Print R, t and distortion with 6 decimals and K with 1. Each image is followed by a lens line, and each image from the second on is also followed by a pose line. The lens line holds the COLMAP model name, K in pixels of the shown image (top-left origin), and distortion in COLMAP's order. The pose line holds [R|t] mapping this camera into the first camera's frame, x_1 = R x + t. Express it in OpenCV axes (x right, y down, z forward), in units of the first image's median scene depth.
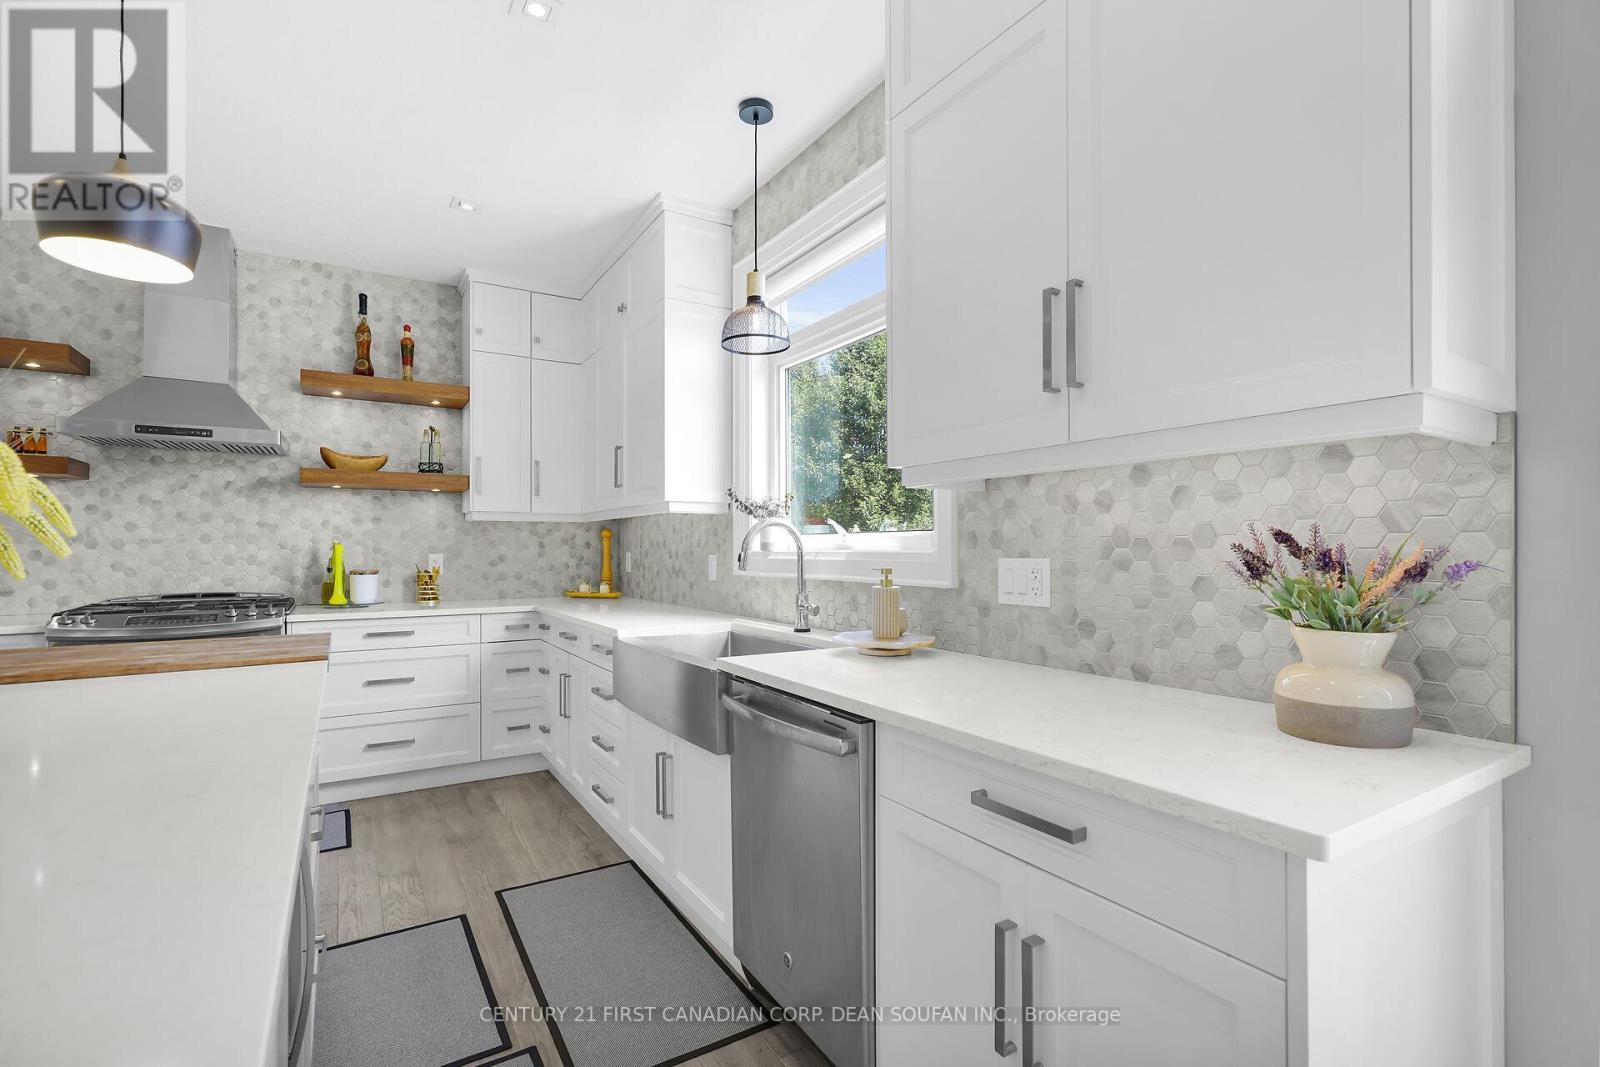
lens RADIAL K [[737.2, 0, 798.3], [0, 737.2, 548.4], [0, 0, 1]] dist [0.001020, -0.000190]
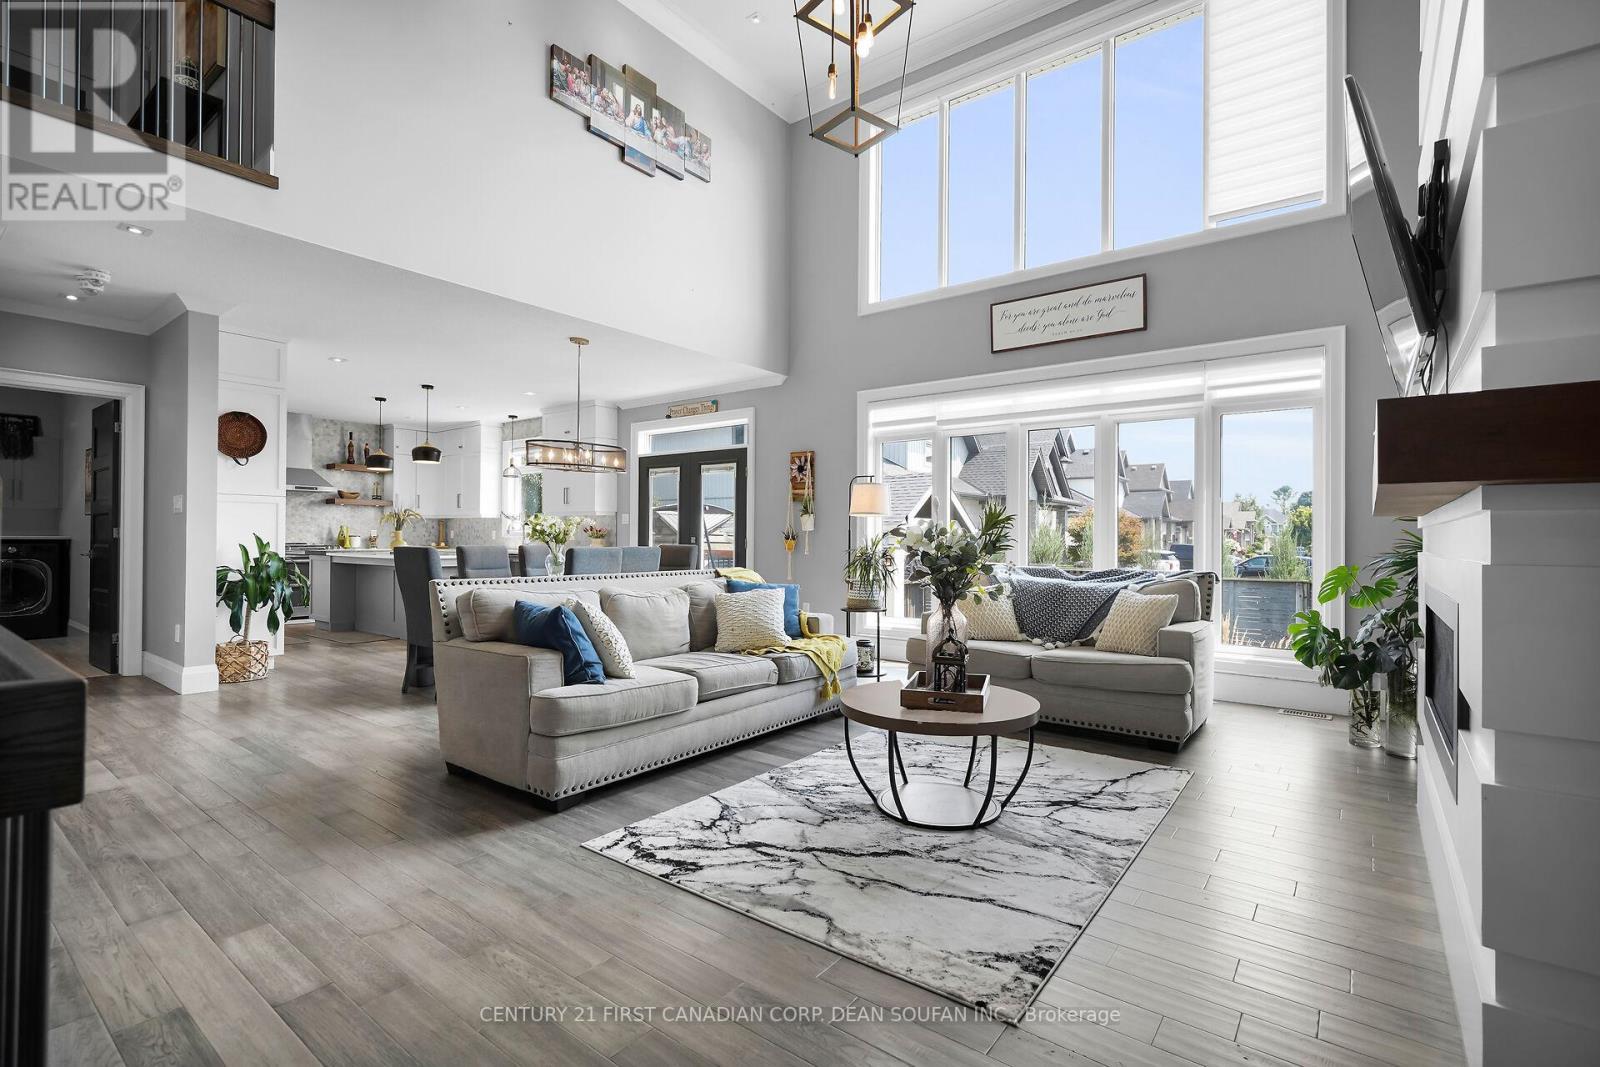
lens RADIAL K [[734.5, 0, 800.0], [0, 734.5, 533.5], [0, 0, 1]] dist [-0.001461, -0.000068]
pose [[0.937019, 0.010761, 0.349112, 0.009733], [-0.009374, 0.999940, -0.005664, 0.021394], [-0.349152, 0.002035, 0.937064, -2.061634]]
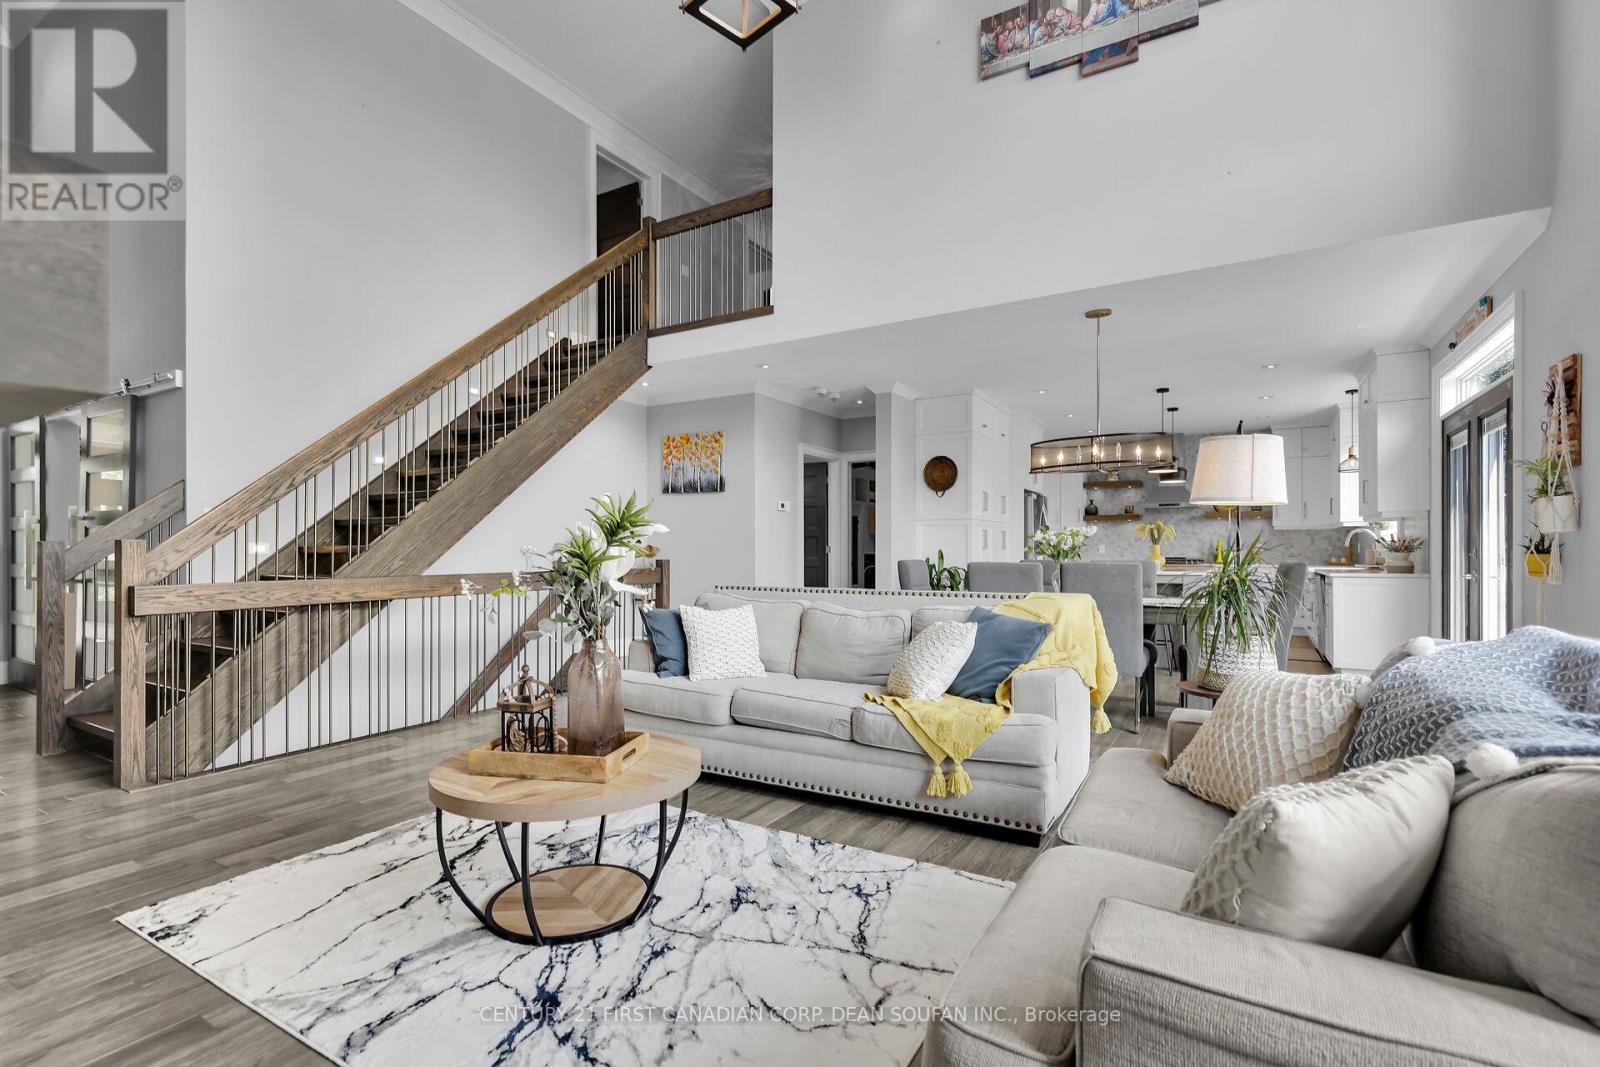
lens RADIAL K [[737.2, 0, 798.3], [0, 737.2, 548.4], [0, 0, 1]] dist [0.001020, -0.000190]
pose [[0.457414, -0.000119, -0.889254, 1.004691], [0.001391, 0.999999, 0.000581, 0.019415], [0.889253, -0.001502, 0.457413, -1.507289]]
